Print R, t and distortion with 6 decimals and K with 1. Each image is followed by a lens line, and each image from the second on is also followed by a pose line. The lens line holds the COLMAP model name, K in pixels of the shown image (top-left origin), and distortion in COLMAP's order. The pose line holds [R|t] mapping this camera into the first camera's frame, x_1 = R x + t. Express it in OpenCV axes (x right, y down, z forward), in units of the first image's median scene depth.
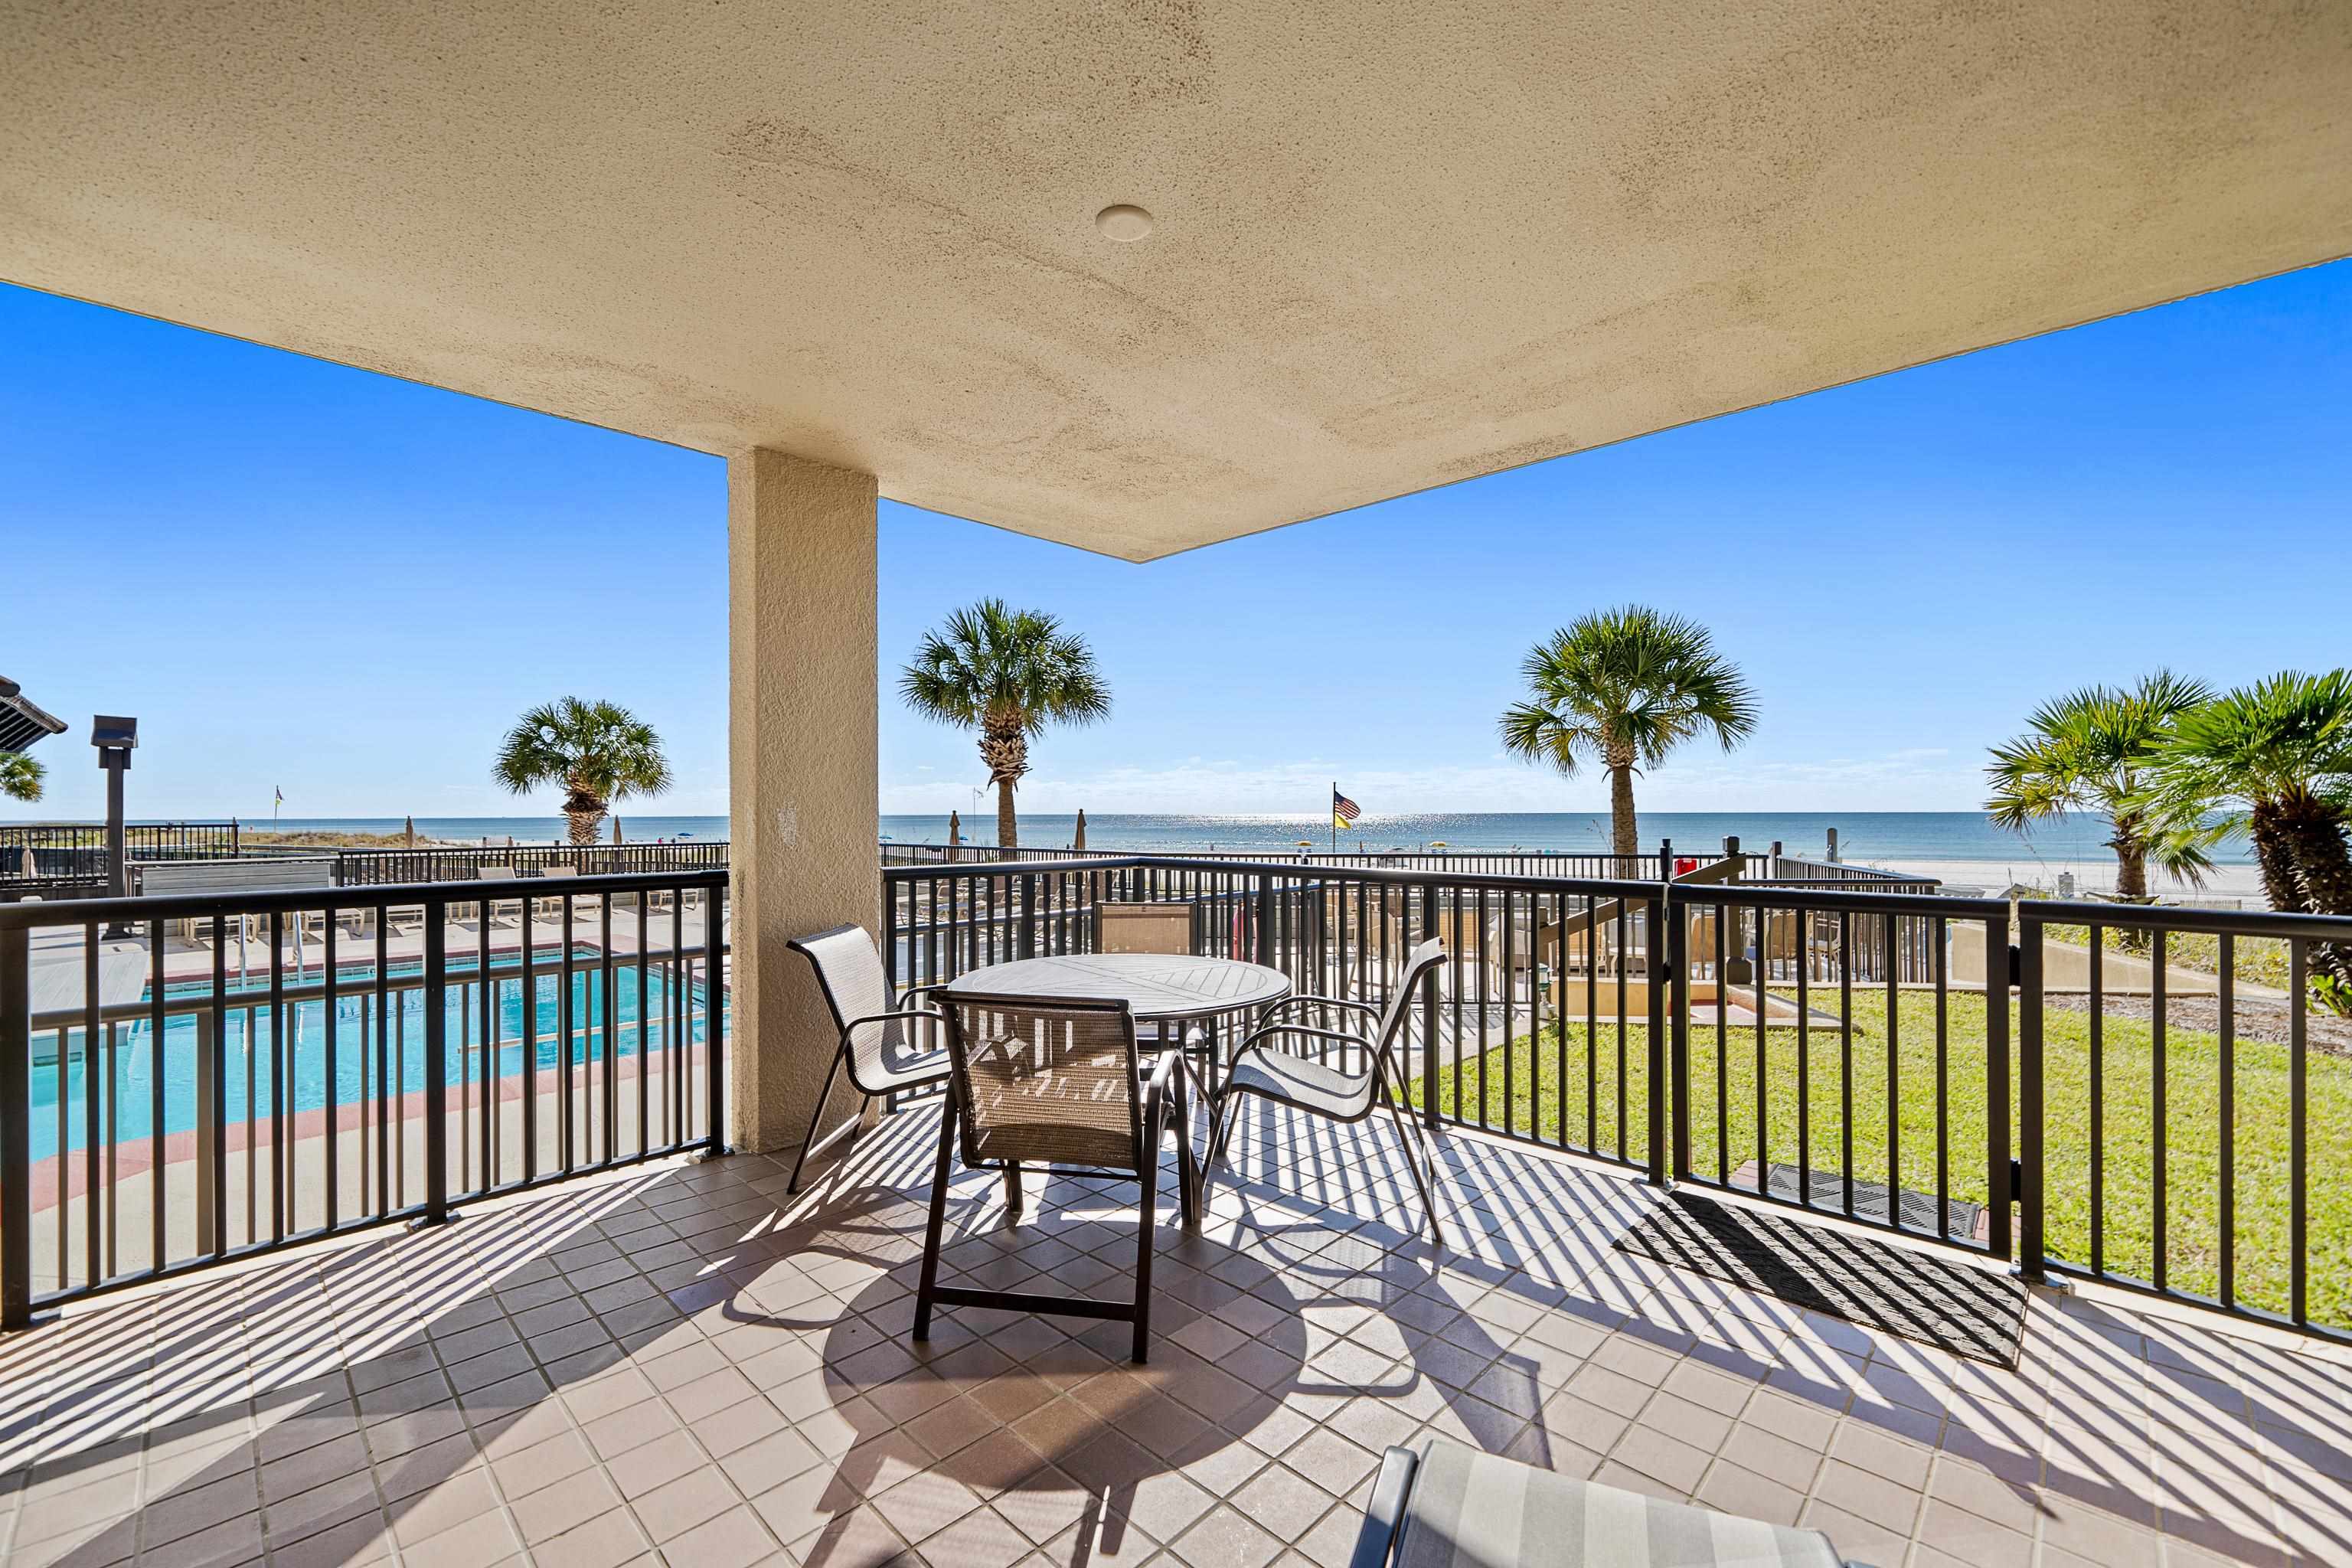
lens RADIAL K [[954.7, 0, 1170.7], [0, 954.7, 810.9], [0, 0, 1]] dist [-0.001588, -0.000226]
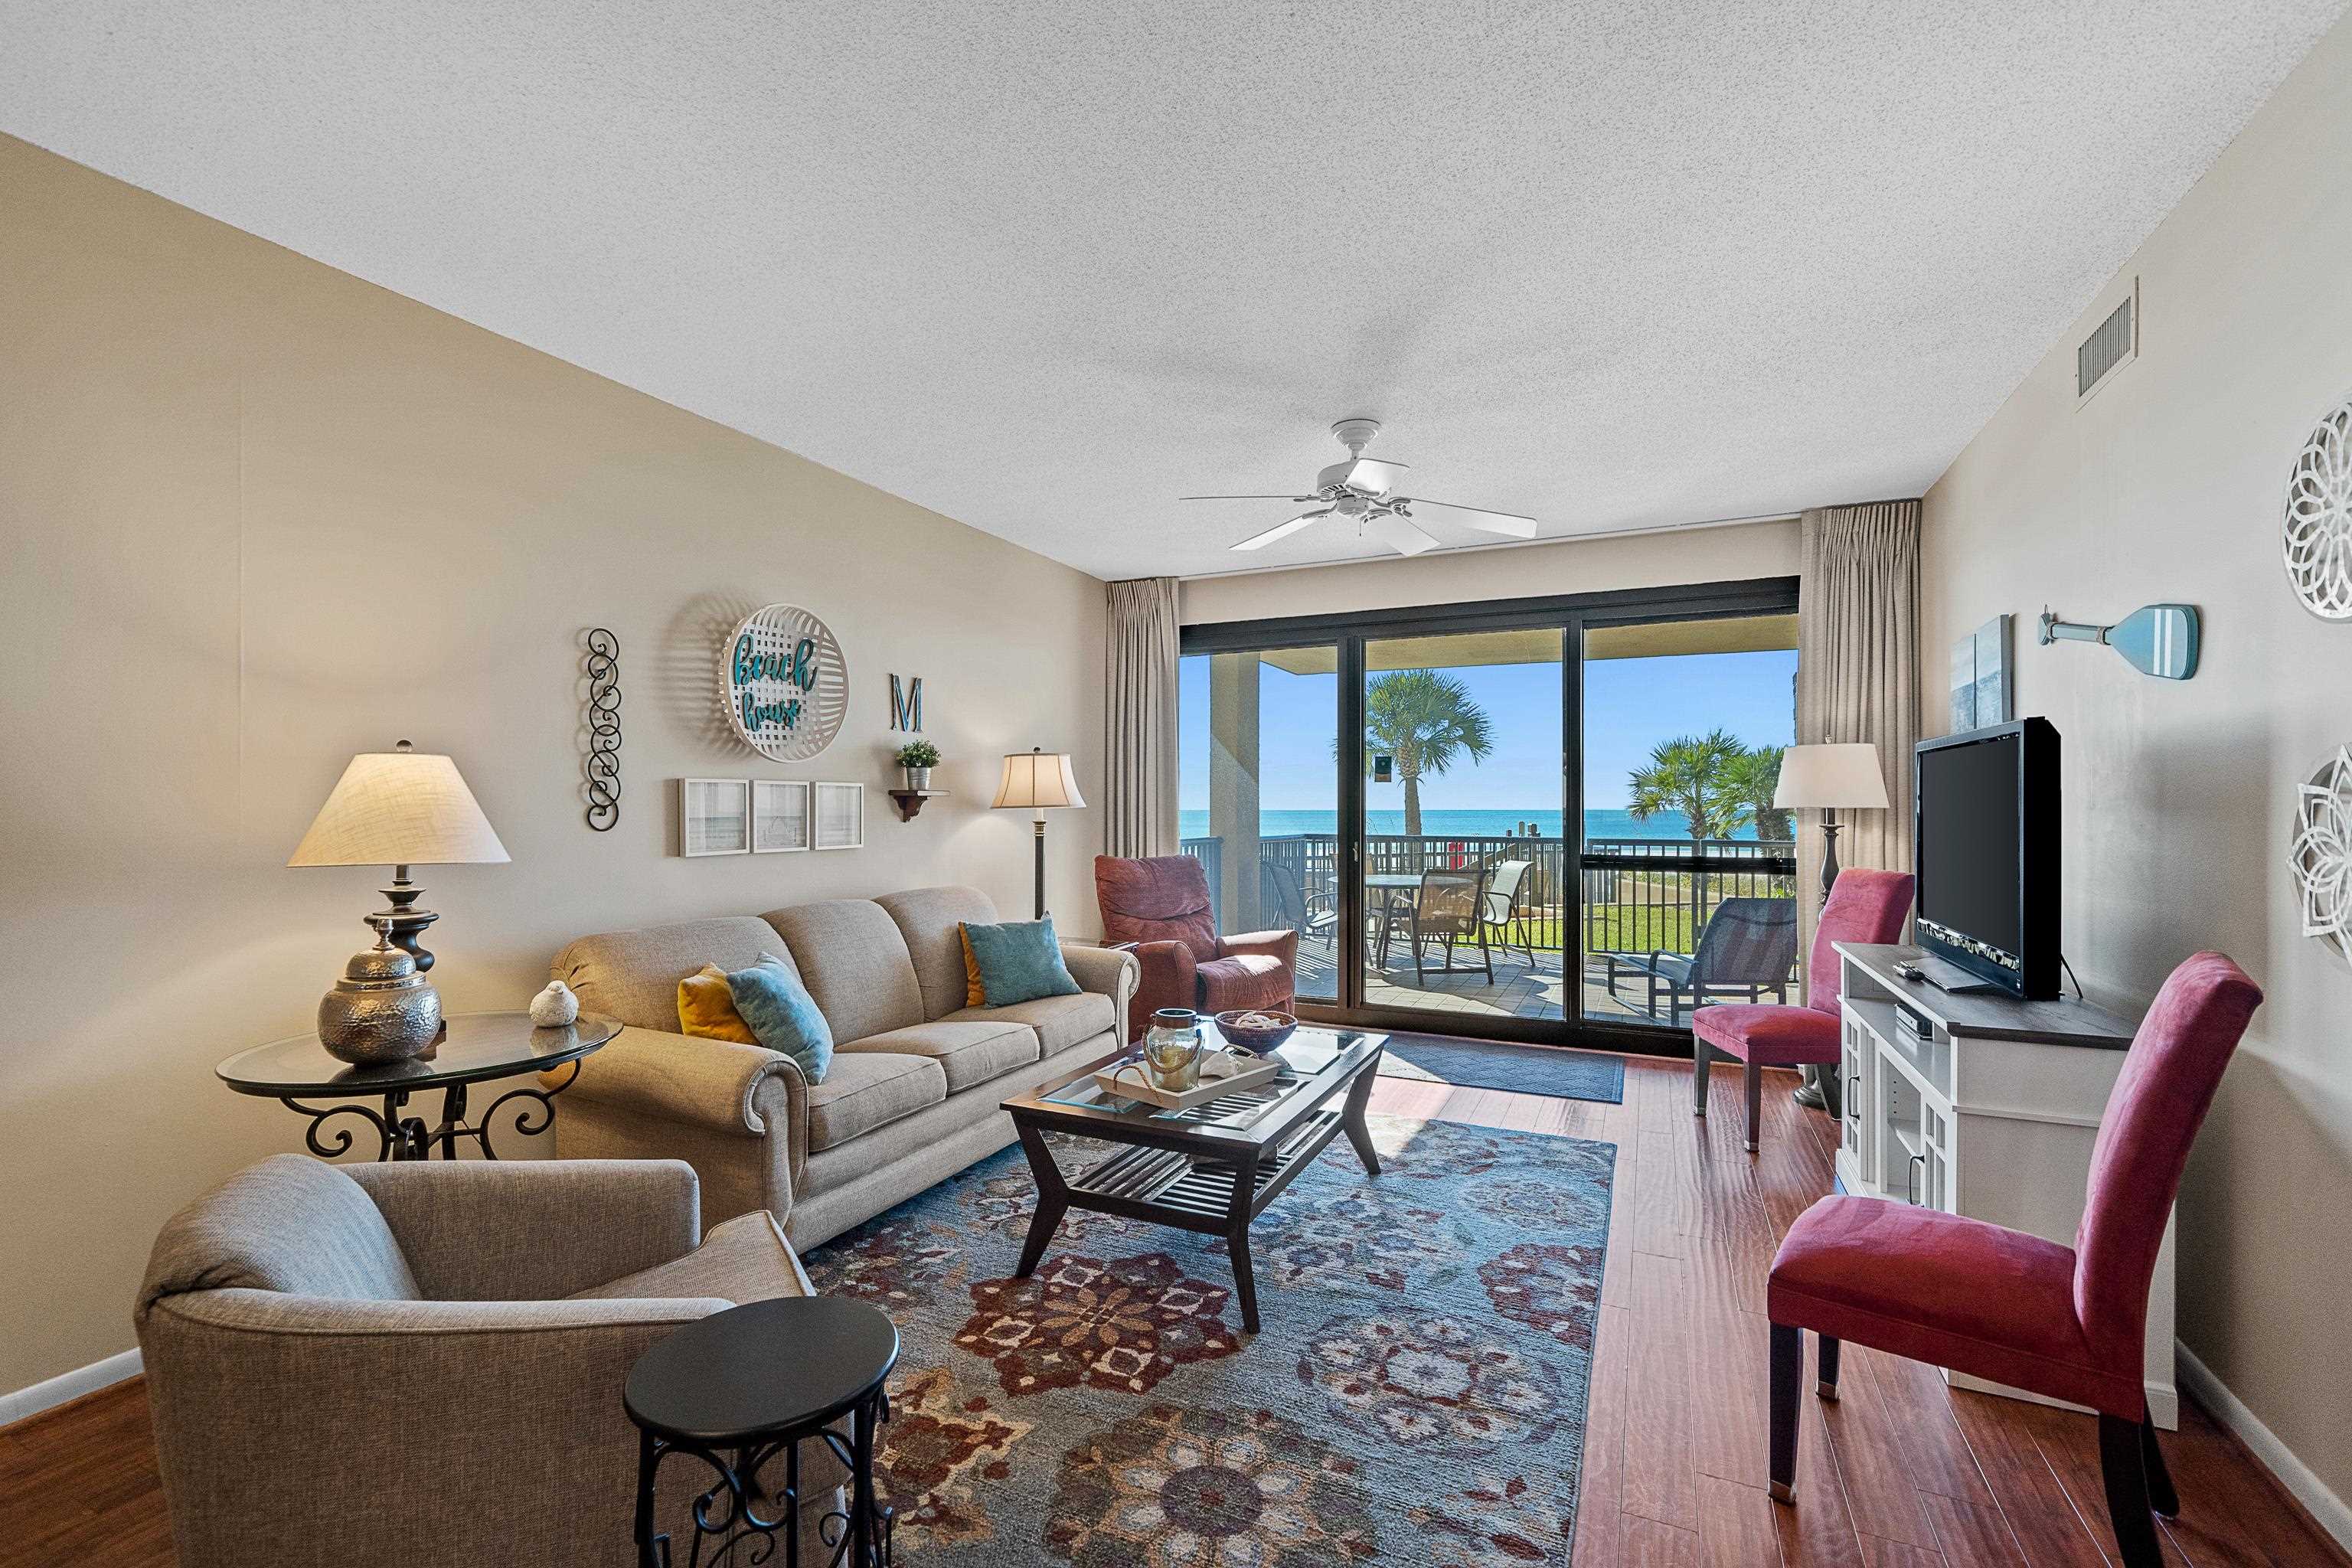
lens RADIAL K [[995.1, 0, 1174.9], [0, 995.1, 820.7], [0, 0, 1]] dist [0.001387, 0.000075]
pose [[0.948324, -0.000644, 0.317303, -0.366500], [-0.003557, 0.999914, 0.012661, 0.000161], [-0.317283, -0.013135, 0.948240, -0.319120]]
